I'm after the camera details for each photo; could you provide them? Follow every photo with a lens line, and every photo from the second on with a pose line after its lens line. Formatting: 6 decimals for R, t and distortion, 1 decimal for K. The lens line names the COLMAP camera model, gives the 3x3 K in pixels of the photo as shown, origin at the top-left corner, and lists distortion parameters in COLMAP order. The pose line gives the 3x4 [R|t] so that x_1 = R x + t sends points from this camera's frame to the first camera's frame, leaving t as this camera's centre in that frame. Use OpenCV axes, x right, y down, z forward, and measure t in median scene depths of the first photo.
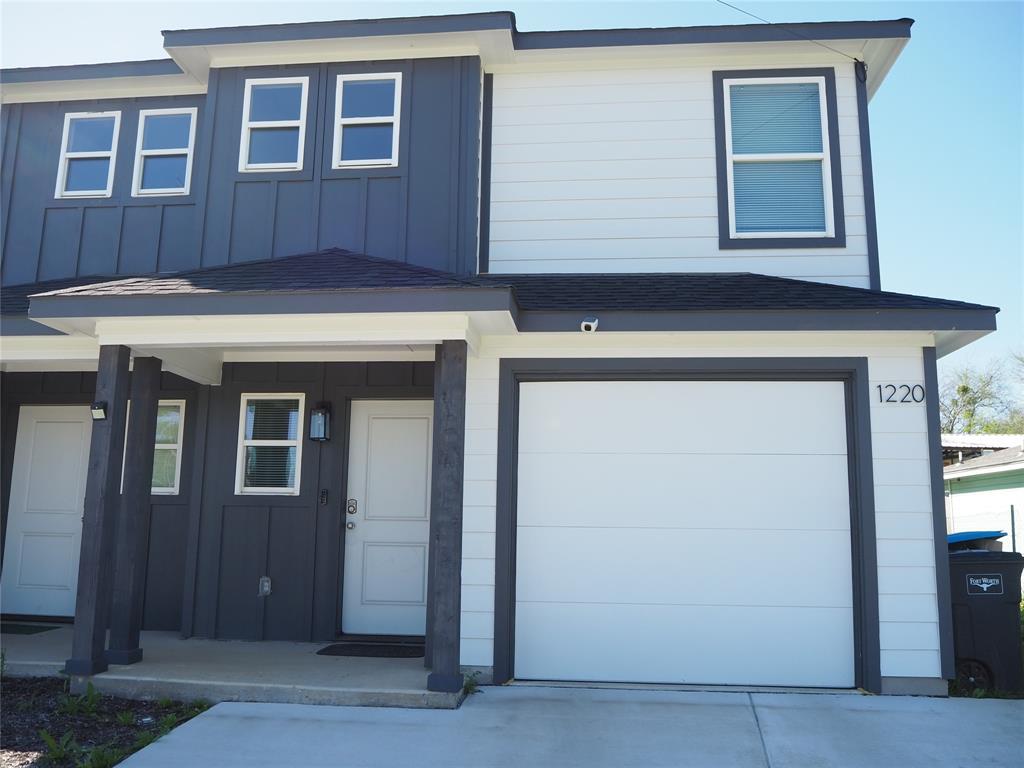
lens RADIAL K [[860.1, 0, 514.7], [0, 860.1, 381.1], [0, 0, 1]] dist [-0.057522, 0.027351]
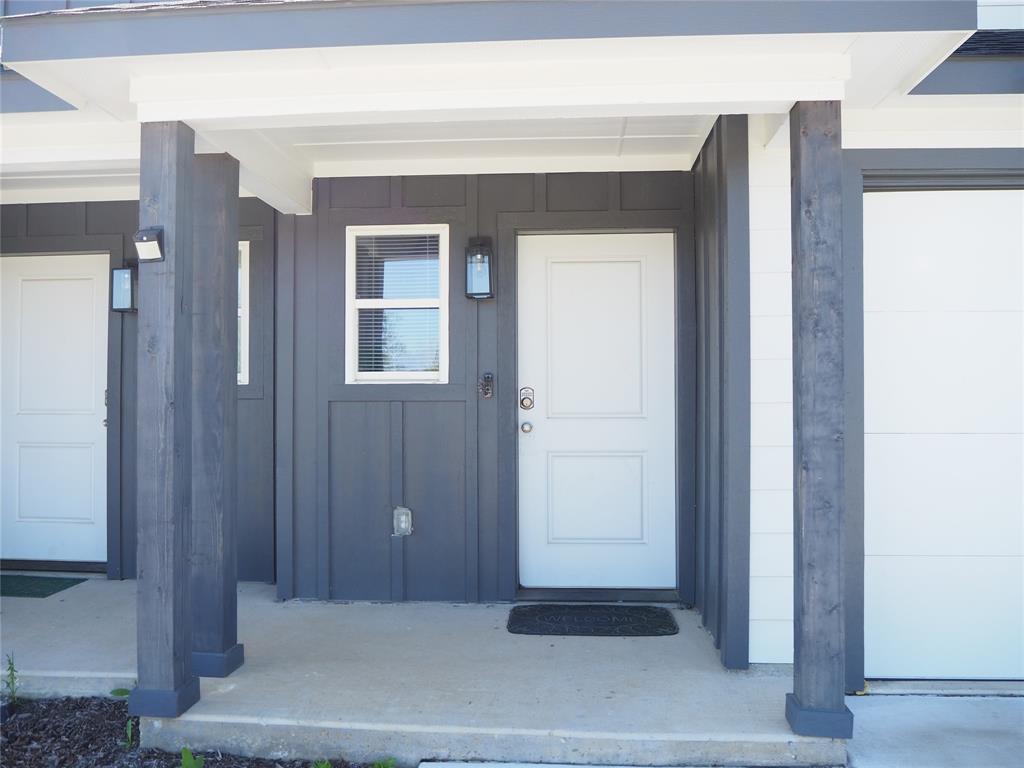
lens RADIAL K [[860.1, 0, 514.7], [0, 860.1, 381.1], [0, 0, 1]] dist [-0.057522, 0.027351]
pose [[0.999619, -0.014451, 0.023534, -0.261613], [0.010642, 0.987918, 0.154614, 0.038362], [-0.025484, -0.154304, 0.987695, 0.430972]]
